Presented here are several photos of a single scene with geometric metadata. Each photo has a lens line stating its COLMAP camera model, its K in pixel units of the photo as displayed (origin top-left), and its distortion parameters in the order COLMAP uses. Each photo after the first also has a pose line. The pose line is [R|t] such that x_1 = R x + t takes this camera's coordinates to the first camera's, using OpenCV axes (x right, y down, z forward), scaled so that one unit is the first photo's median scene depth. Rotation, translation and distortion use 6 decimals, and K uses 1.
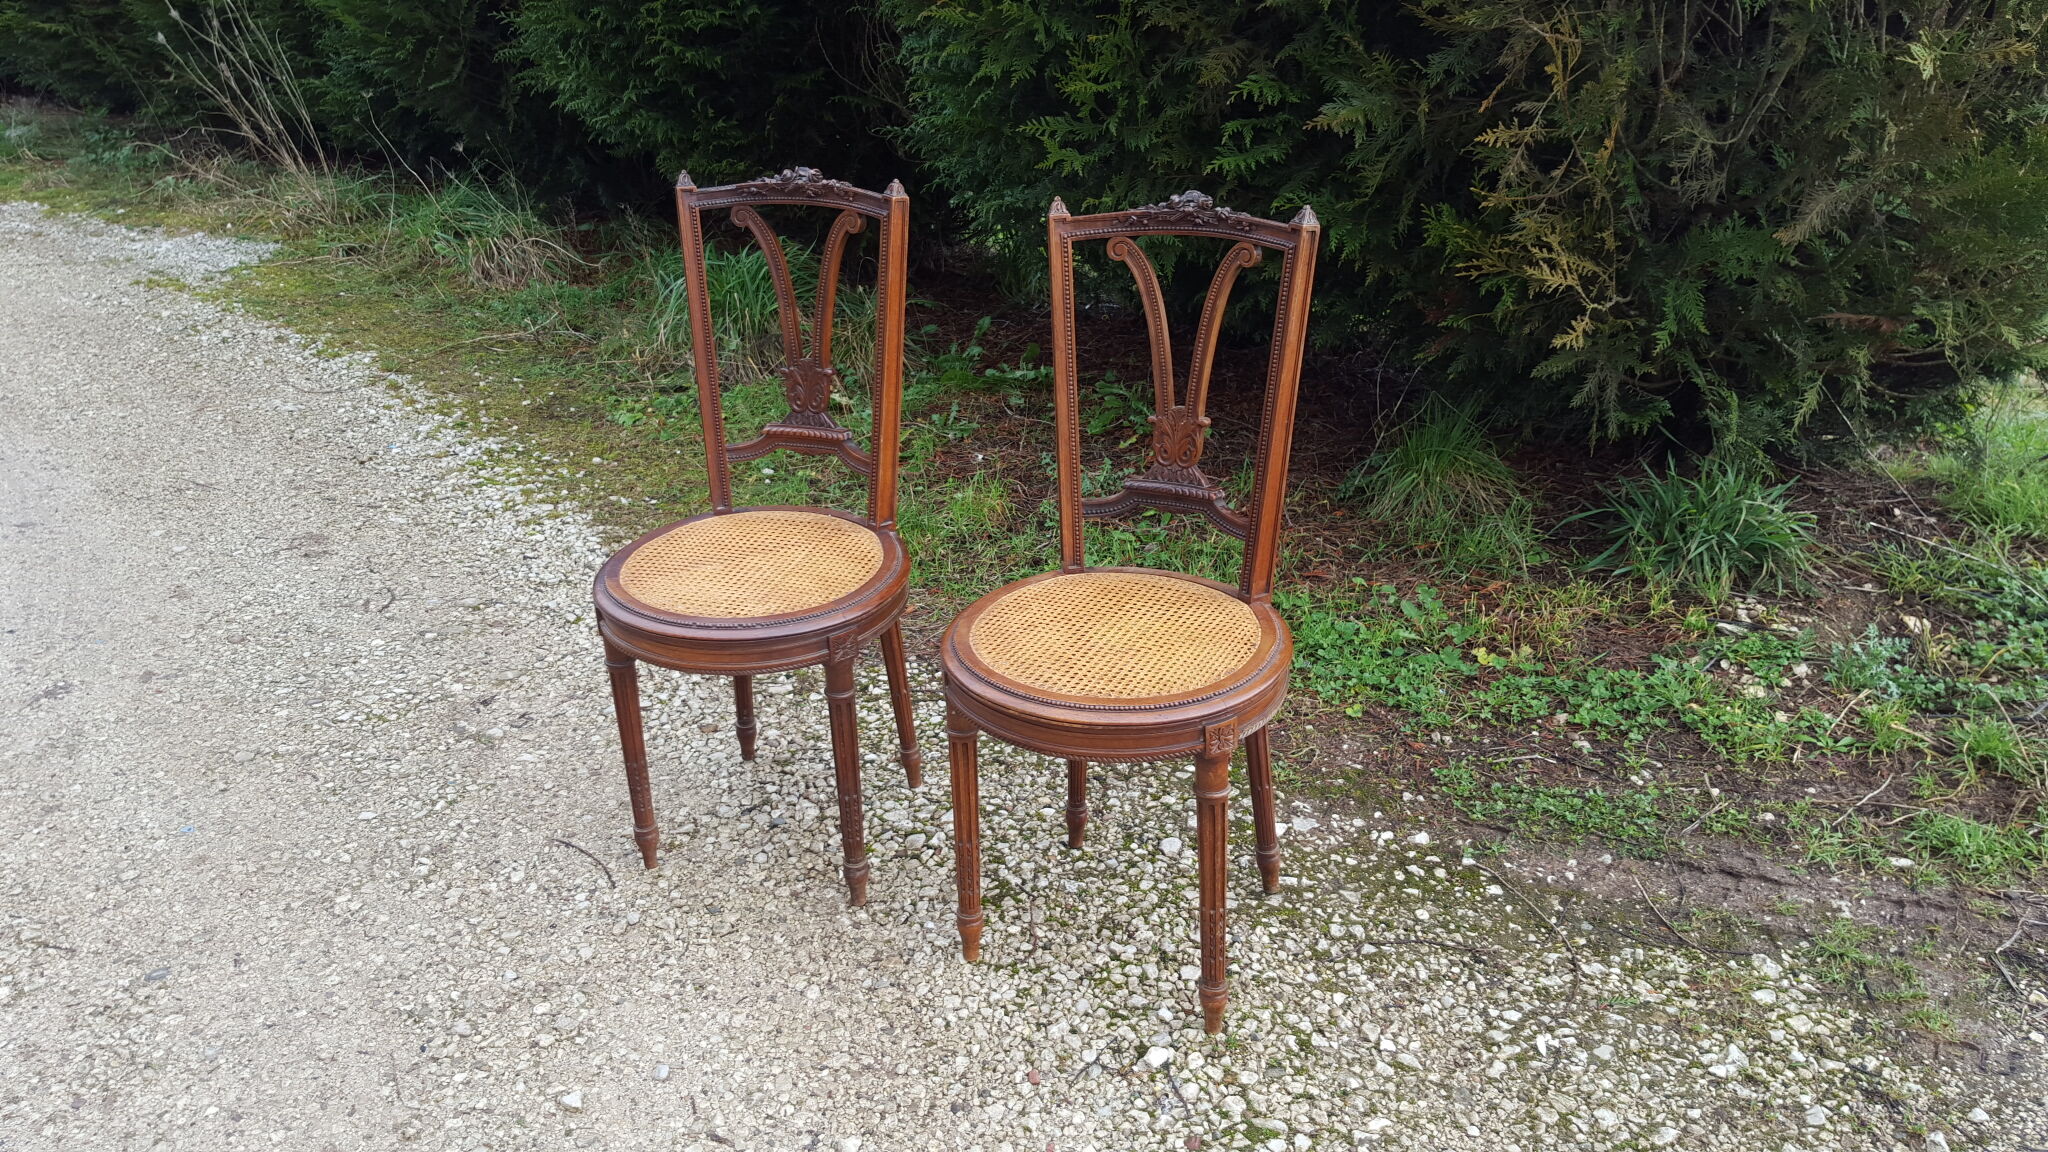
lens RADIAL K [[1510.3, 0, 992.6], [0, 1510.3, 543.1], [0, 0, 1]] dist [0.166709, -0.288956]
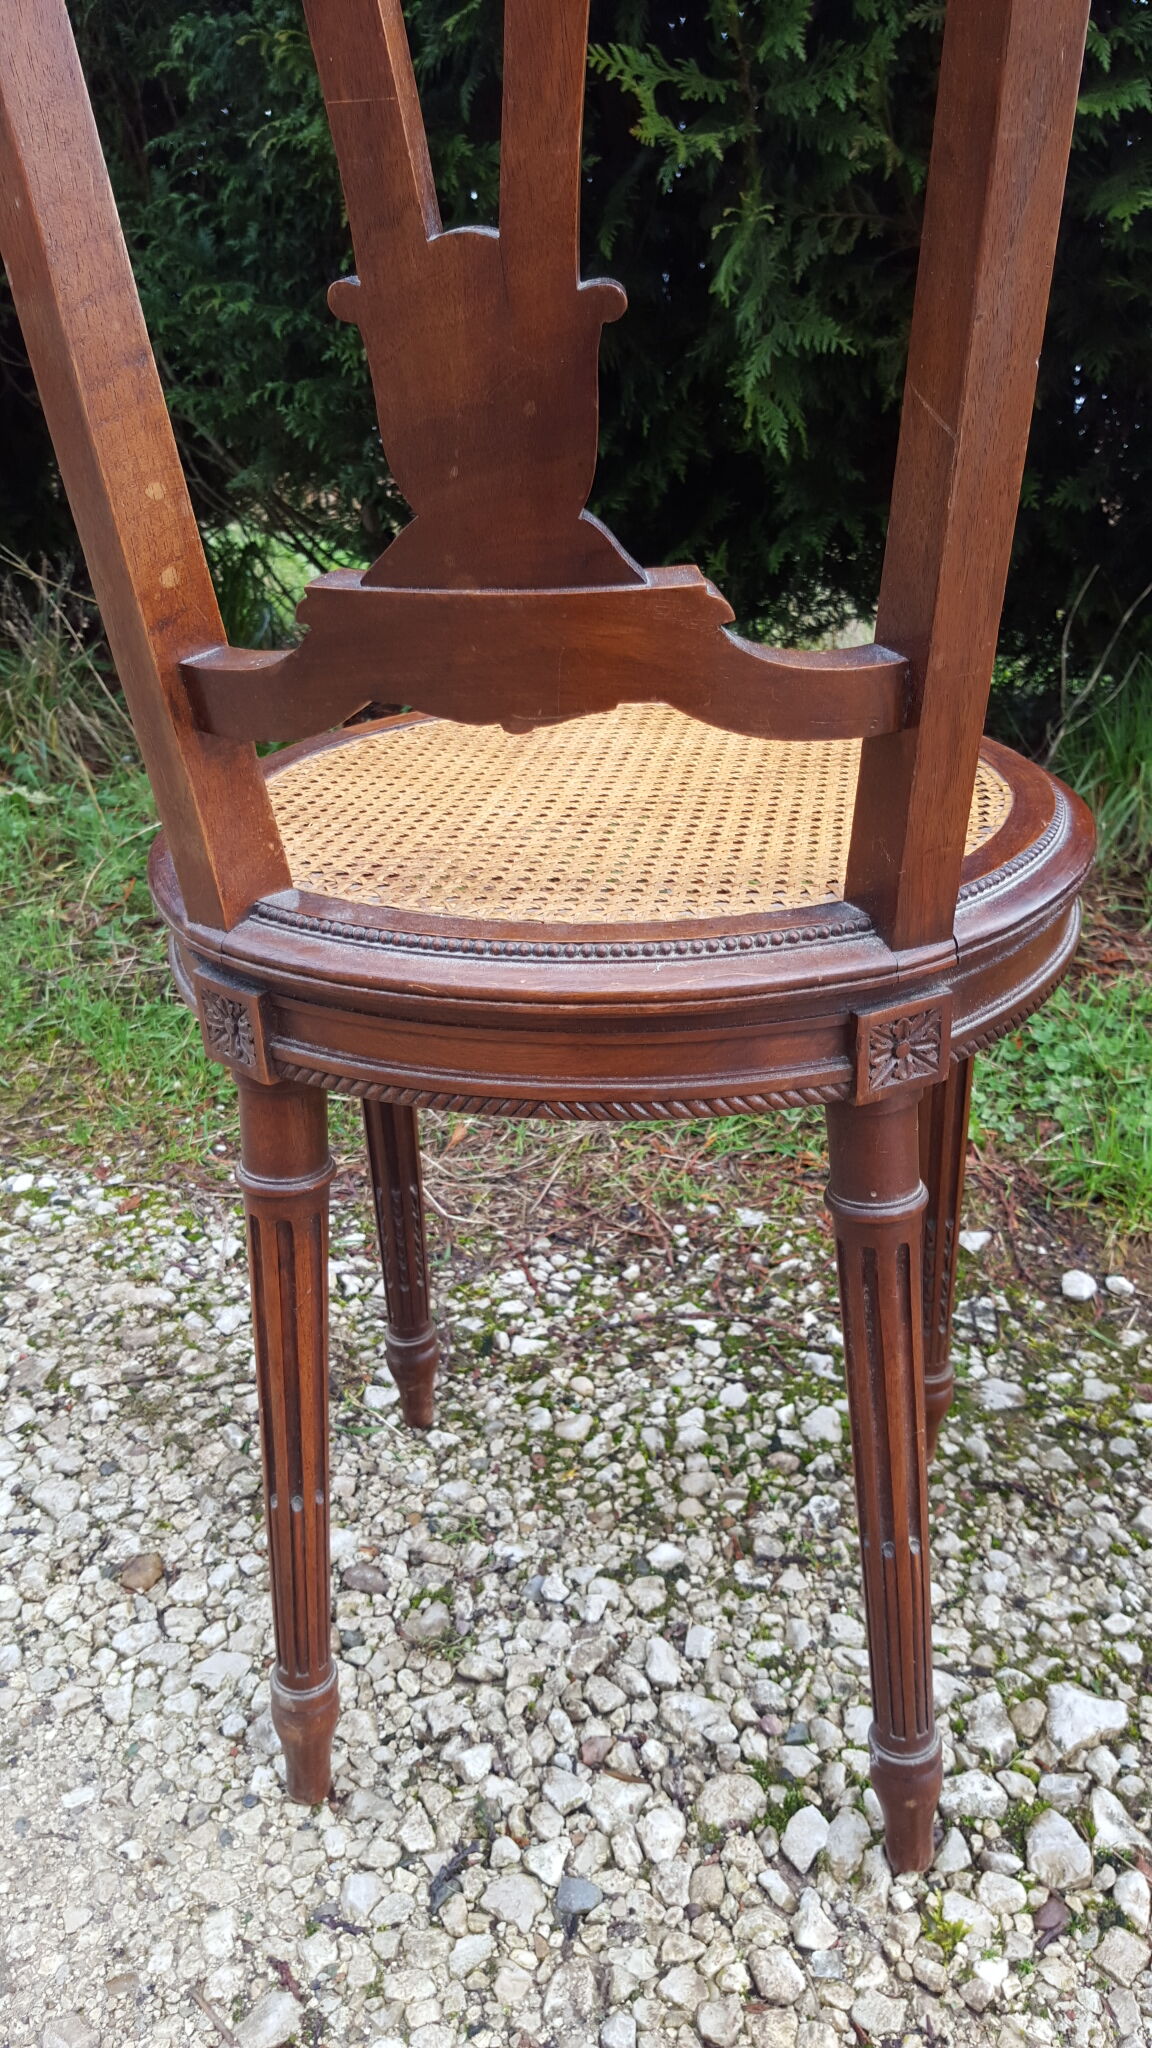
lens RADIAL K [[1540.7, 0, 605.0], [0, 1540.7, 989.4], [0, 0, 1]] dist [0.145036, -0.257152]
pose [[0.924040, -0.127696, 0.360338, -0.243599], [0.135216, 0.990806, 0.004376, 0.006328], [-0.357584, 0.044680, 0.932811, 0.763437]]
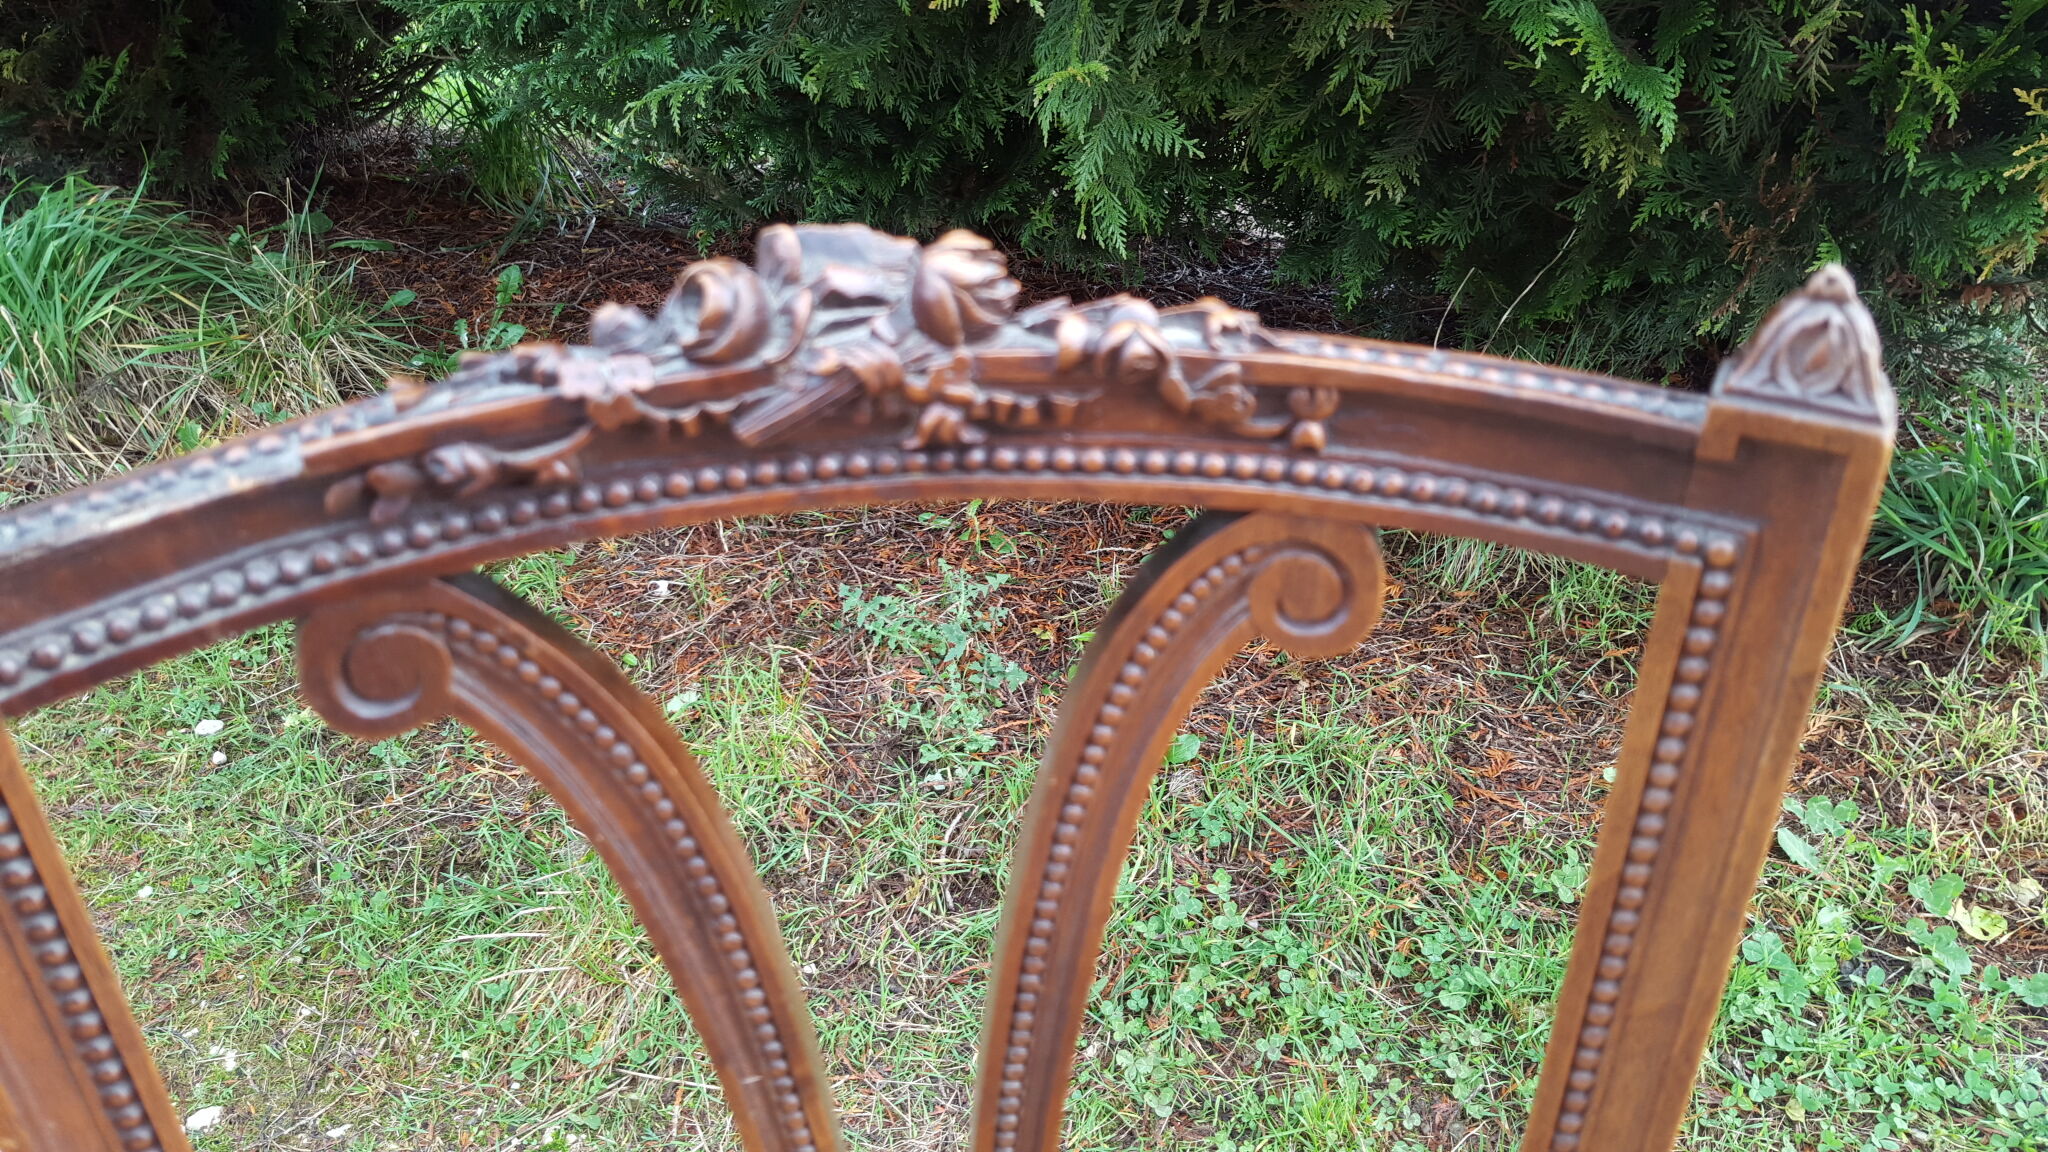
lens RADIAL K [[1524.3, 0, 1020.4], [0, 1524.3, 555.4], [0, 0, 1]] dist [0.085654, -0.198649]
pose [[0.899362, -0.221173, 0.377134, -0.162309], [0.170344, 0.971703, 0.163637, -0.231824], [-0.402654, -0.082926, 0.911588, 0.858592]]
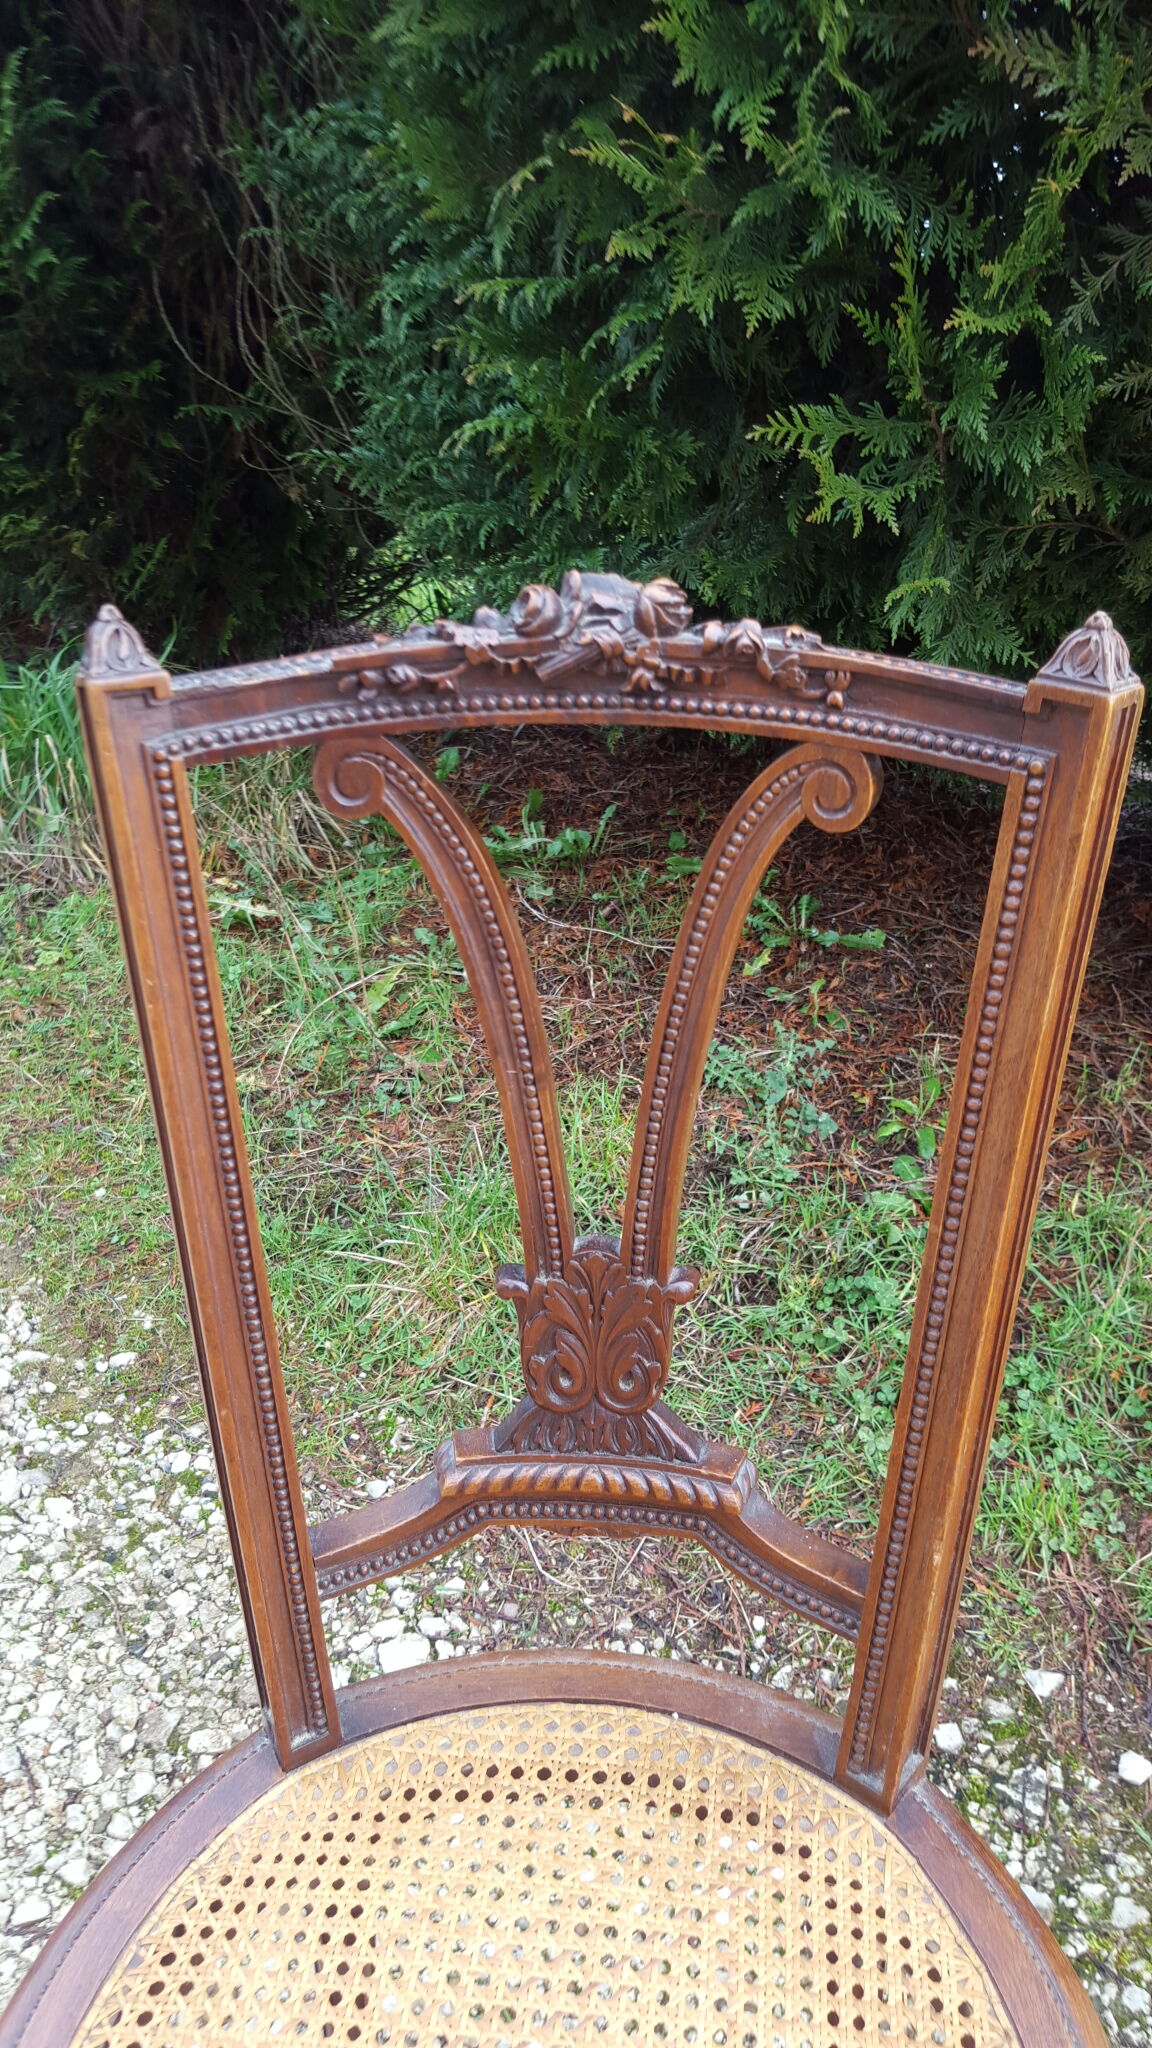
lens RADIAL K [[1527.1, 0, 597.9], [0, 1527.1, 996.9], [0, 0, 1]] dist [0.067421, -0.112426]
pose [[0.976675, -0.088338, 0.195709, -0.176849], [0.074985, 0.994388, 0.074632, -0.191297], [-0.201203, -0.058216, 0.977818, 0.738522]]
